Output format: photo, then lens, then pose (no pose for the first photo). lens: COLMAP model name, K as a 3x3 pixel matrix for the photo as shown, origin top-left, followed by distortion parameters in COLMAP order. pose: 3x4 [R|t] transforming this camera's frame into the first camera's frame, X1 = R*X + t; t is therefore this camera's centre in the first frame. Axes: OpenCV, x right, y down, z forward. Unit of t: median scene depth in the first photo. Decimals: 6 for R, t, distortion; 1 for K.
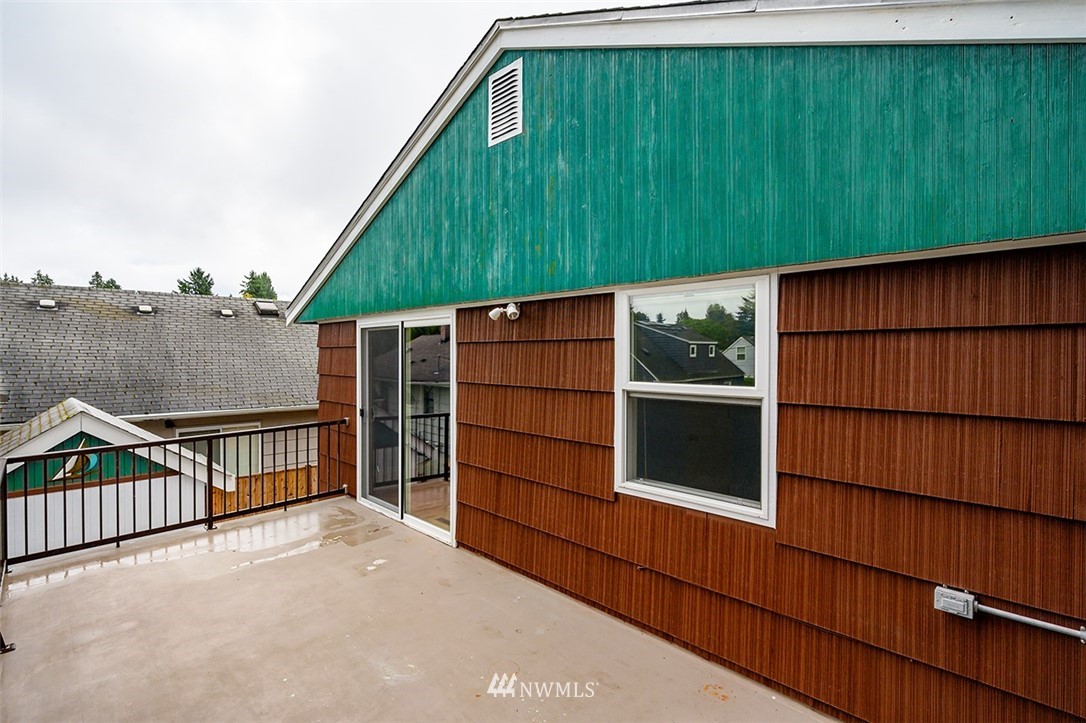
lens RADIAL K [[519.0, 0, 532.0], [0, 519.0, 359.3], [0, 0, 1]] dist [-0.000437, 0.000182]
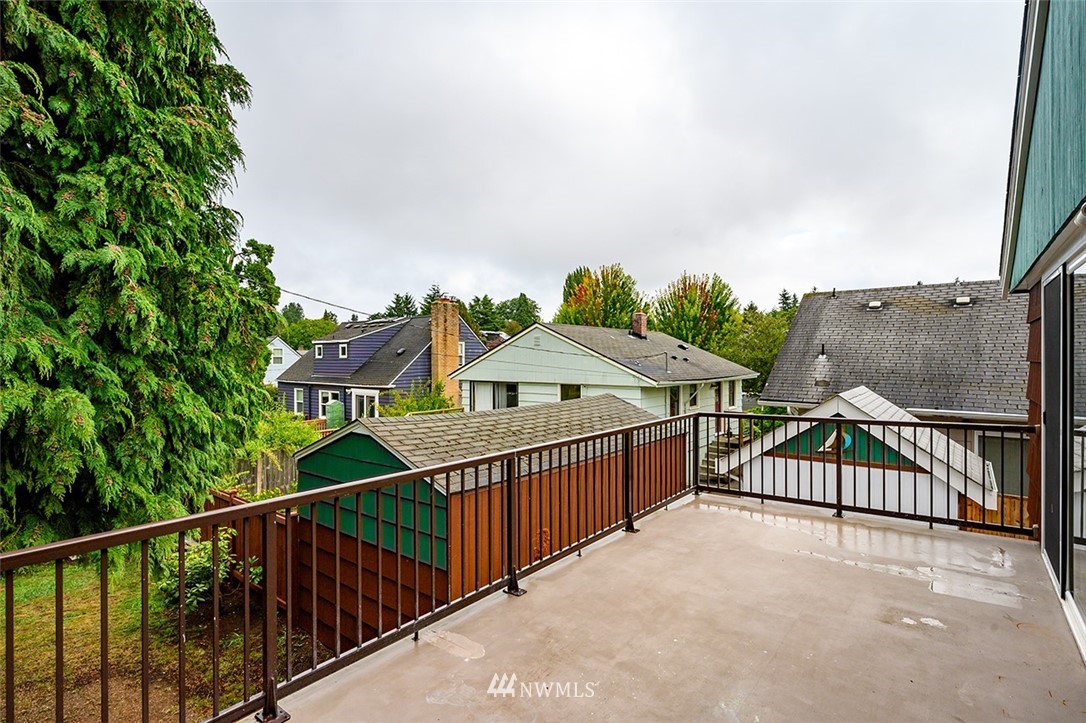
lens RADIAL K [[519.0, 0, 534.1], [0, 519.0, 361.2], [0, 0, 1]] dist [-0.000437, 0.000182]
pose [[0.123240, 0.009203, -0.992334, 0.261172], [-0.010209, 0.999916, 0.008005, 0.037421], [0.992324, 0.009144, 0.123324, 0.320969]]
